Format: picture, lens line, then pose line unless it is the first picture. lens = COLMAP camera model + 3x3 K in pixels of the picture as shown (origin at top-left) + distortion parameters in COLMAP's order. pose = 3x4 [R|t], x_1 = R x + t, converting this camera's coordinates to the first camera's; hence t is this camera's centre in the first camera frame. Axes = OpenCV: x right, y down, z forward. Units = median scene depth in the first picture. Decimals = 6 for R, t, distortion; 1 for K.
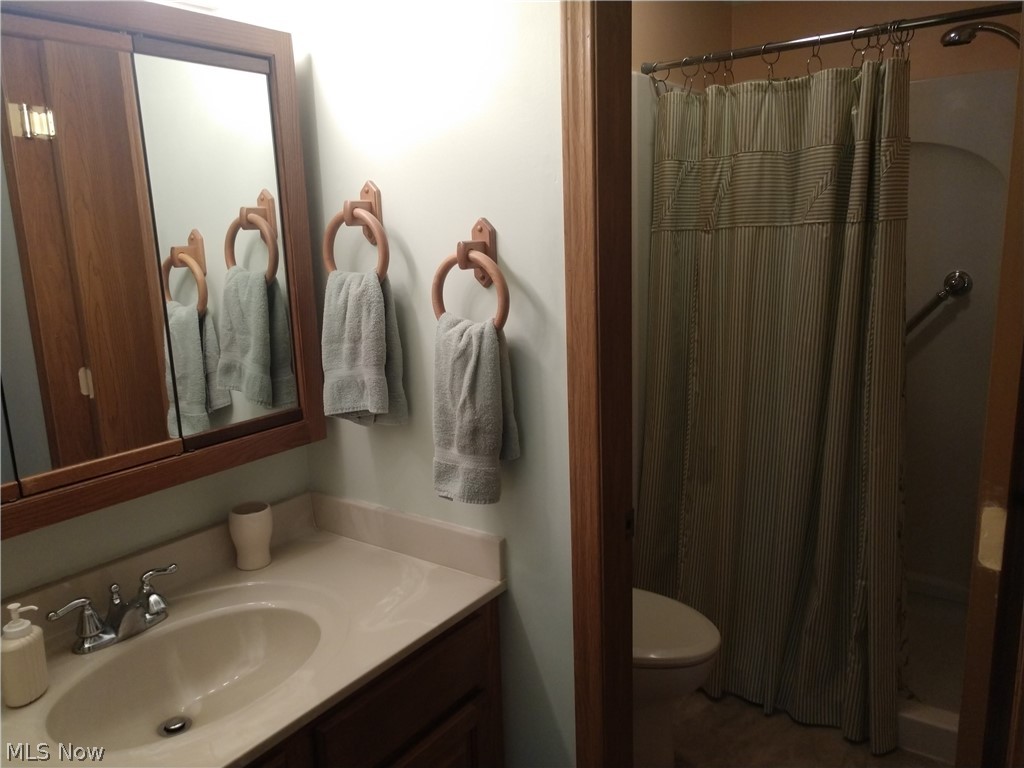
lens RADIAL K [[780.4, 0, 513.4], [0, 780.4, 382.8], [0, 0, 1]] dist [0.014311, 0.022157]
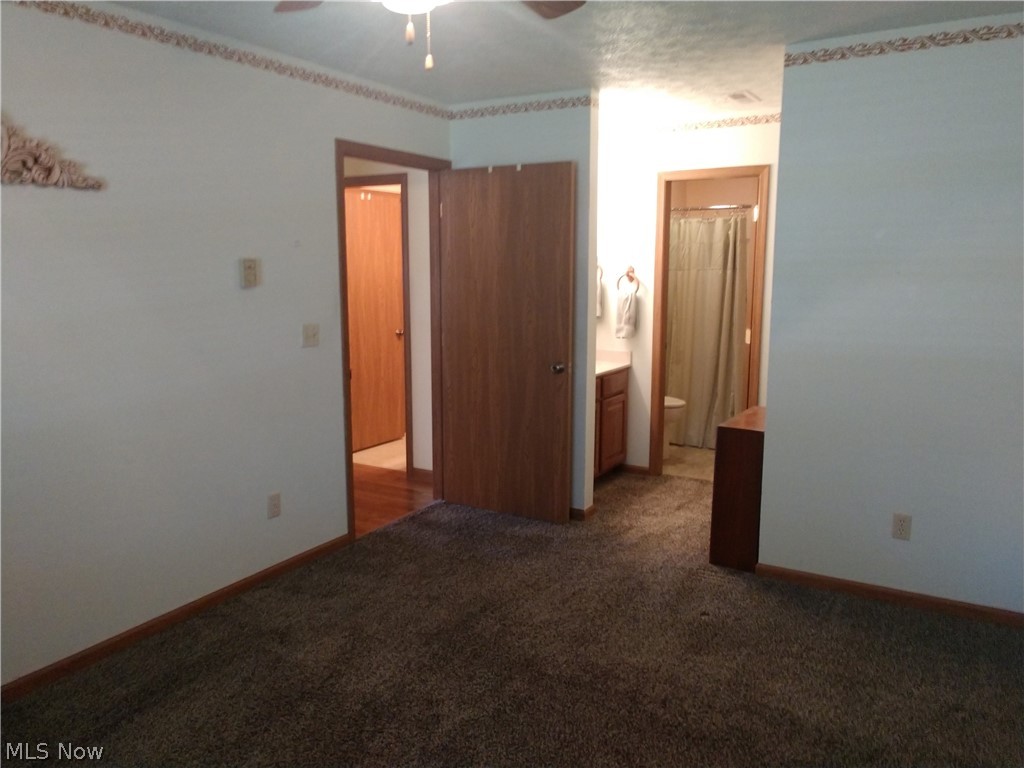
lens RADIAL K [[780.4, 0, 513.4], [0, 780.4, 382.8], [0, 0, 1]] dist [0.014311, 0.022157]
pose [[0.996442, 0.018765, 0.082160, -0.638228], [-0.015129, 0.998888, -0.044663, 0.383761], [-0.082906, 0.043261, 0.995618, -1.922901]]
